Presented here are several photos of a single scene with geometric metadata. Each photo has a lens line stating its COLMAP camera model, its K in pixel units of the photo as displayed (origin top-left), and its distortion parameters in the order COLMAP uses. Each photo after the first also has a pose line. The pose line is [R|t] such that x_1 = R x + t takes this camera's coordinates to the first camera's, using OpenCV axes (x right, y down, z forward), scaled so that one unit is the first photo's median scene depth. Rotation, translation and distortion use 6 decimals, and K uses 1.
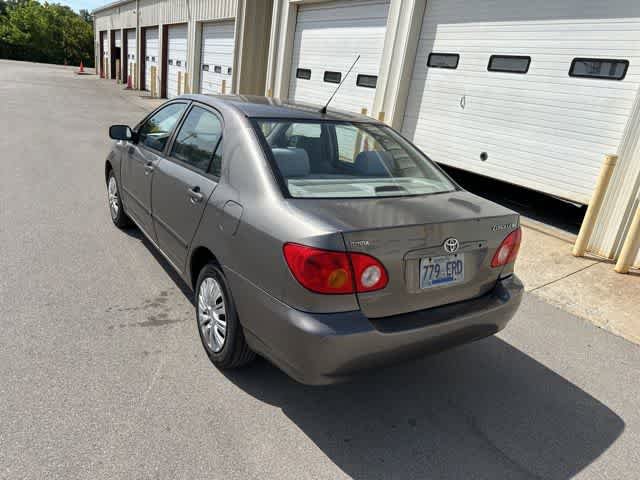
lens RADIAL K [[450.5, 0, 315.5], [0, 450.5, 241.1], [0, 0, 1]] dist [0.021140, -0.019401]
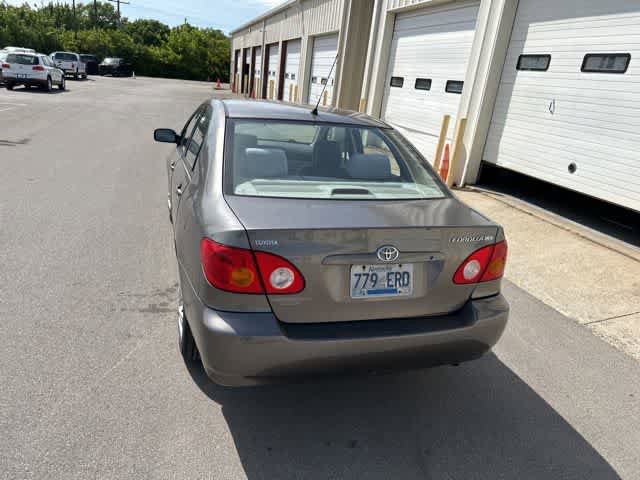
lens RADIAL K [[450.5, 0, 315.8], [0, 450.5, 236.8], [0, 0, 1]] dist [0.021140, -0.019401]
pose [[0.964757, 0.063183, -0.255445, 0.209932], [-0.071254, 0.997205, -0.022453, 0.003466], [0.253313, 0.039863, 0.966563, 0.042927]]
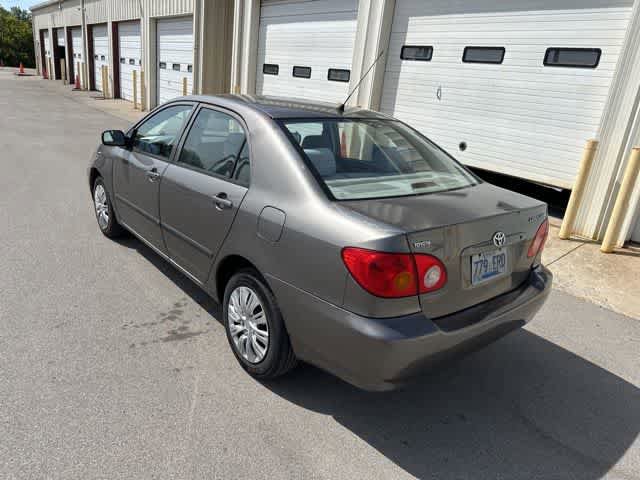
lens RADIAL K [[450.5, 0, 316.5], [0, 450.5, 238.6], [0, 0, 1]] dist [0.021140, -0.019401]
pose [[0.994218, -0.059892, 0.089129, -0.102582], [0.059270, 0.998196, 0.009611, -0.013706], [-0.089544, -0.004273, 0.995974, 0.018975]]
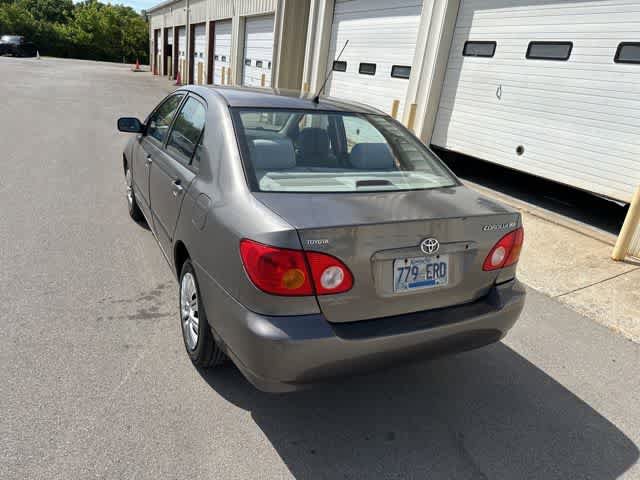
lens RADIAL K [[450.5, 0, 315.9], [0, 450.5, 238.0], [0, 0, 1]] dist [0.021140, -0.019401]
pose [[0.994427, 0.022617, -0.102976, 0.089053], [-0.022094, 0.999737, 0.006219, -0.003631], [0.103089, -0.003909, 0.994664, 0.039794]]
